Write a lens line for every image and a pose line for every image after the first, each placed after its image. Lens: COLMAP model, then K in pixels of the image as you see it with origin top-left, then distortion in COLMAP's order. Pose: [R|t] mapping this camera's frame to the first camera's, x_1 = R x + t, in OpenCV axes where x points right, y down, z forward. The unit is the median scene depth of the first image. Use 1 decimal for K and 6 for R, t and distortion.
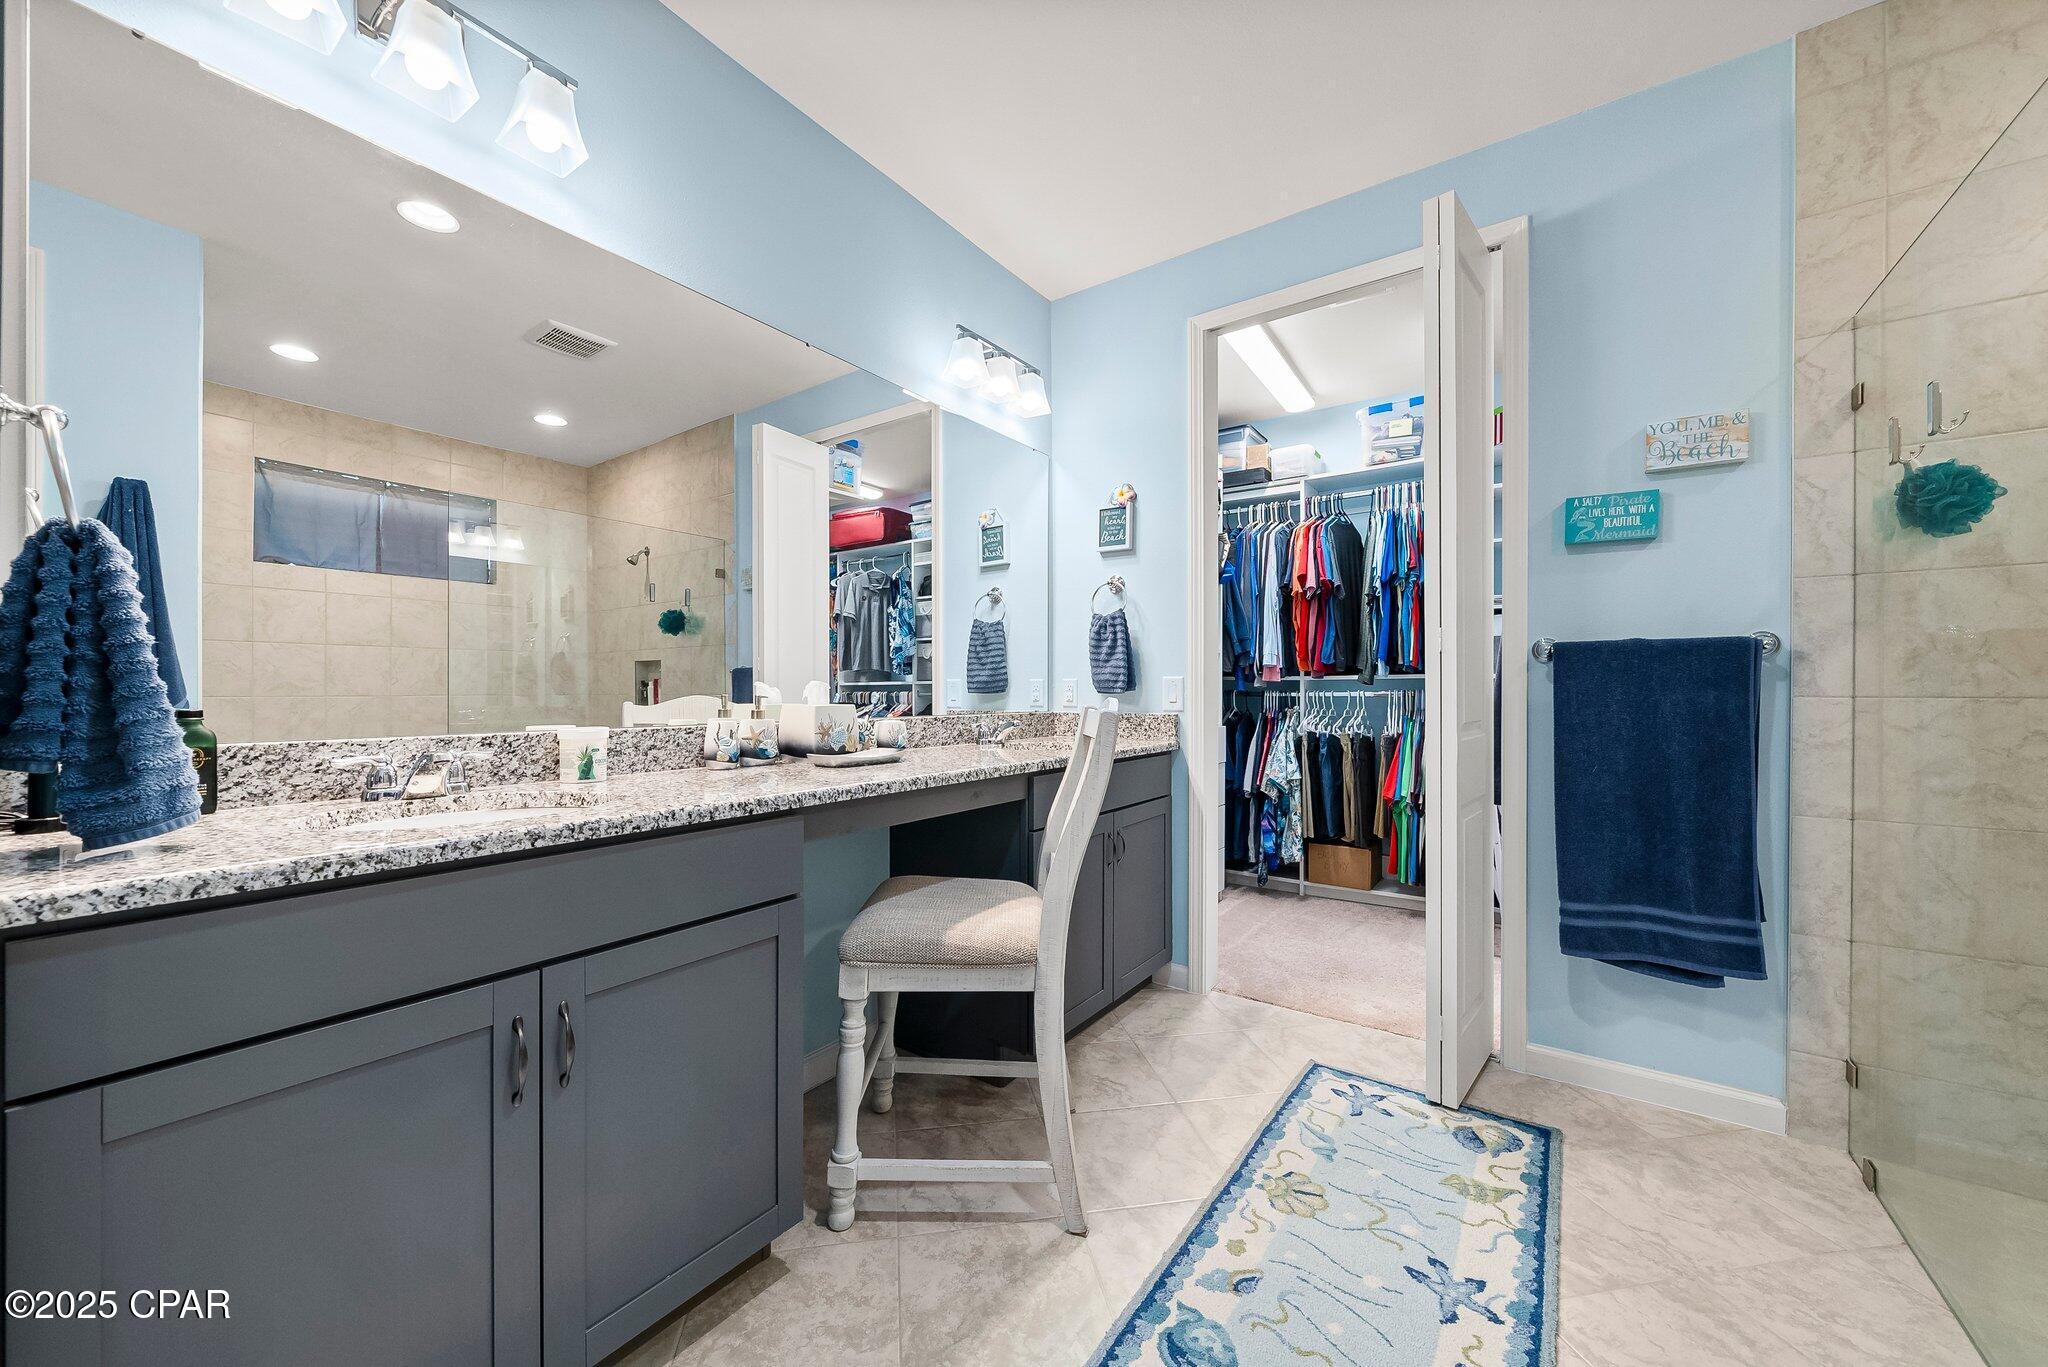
lens RADIAL K [[760.6, 0, 1021.2], [0, 760.6, 689.0], [0, 0, 1]] dist [-0.005796, 0.000967]
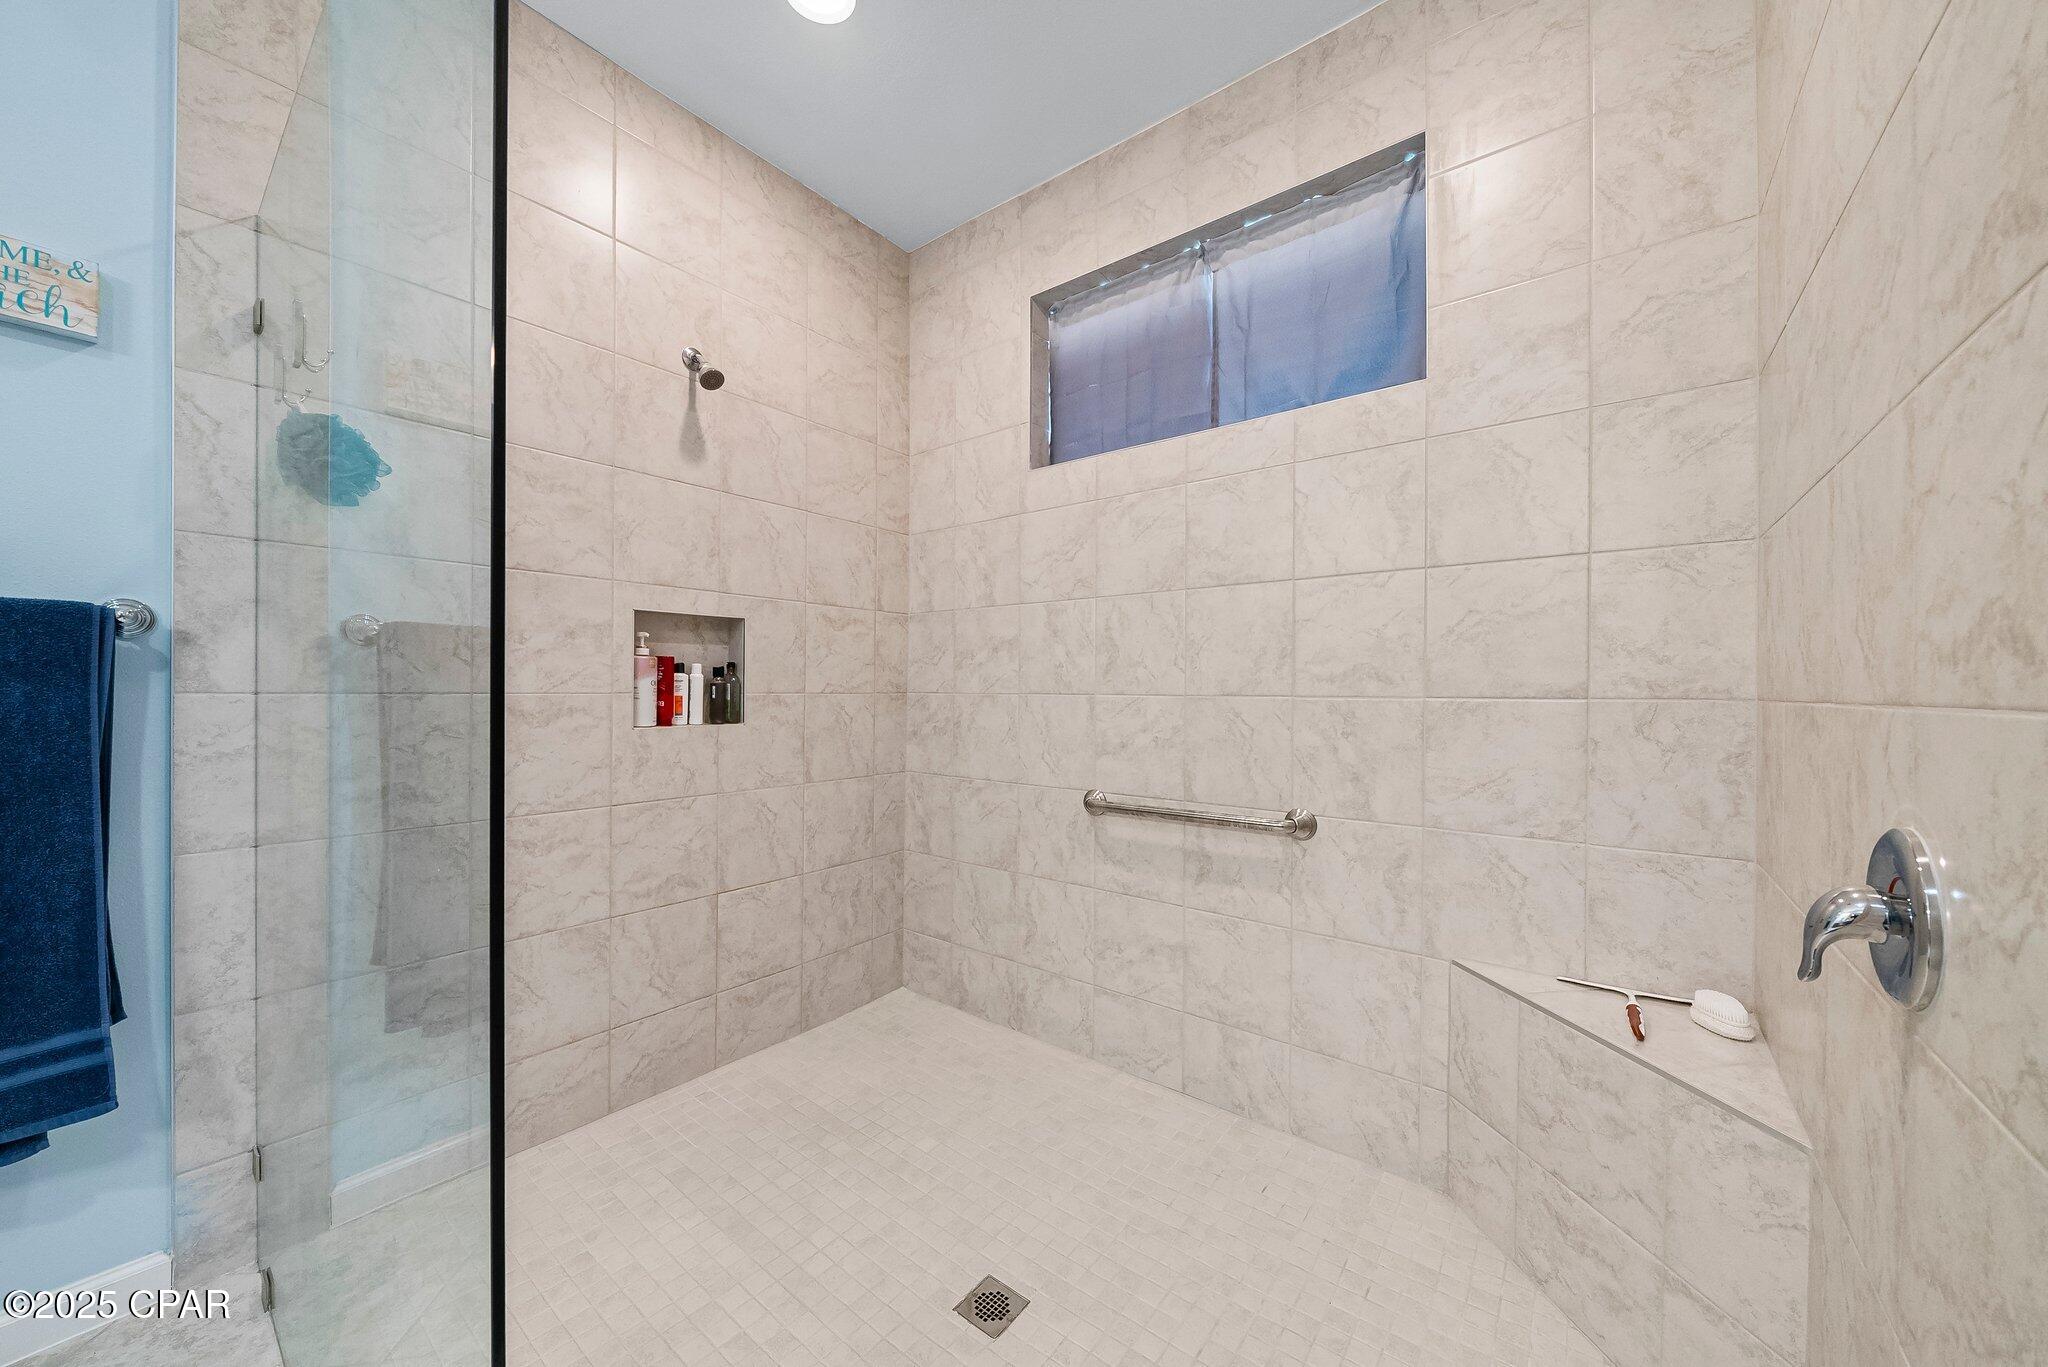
lens RADIAL K [[726.7, 0, 1022.5], [0, 726.7, 690.2], [0, 0, 1]] dist [-0.003759, -0.000302]
pose [[0.048553, 0.003013, 0.998816, 0.367341], [-0.000152, 0.999995, -0.003010, 0.009528], [-0.998821, -0.000005, 0.048553, 0.150909]]
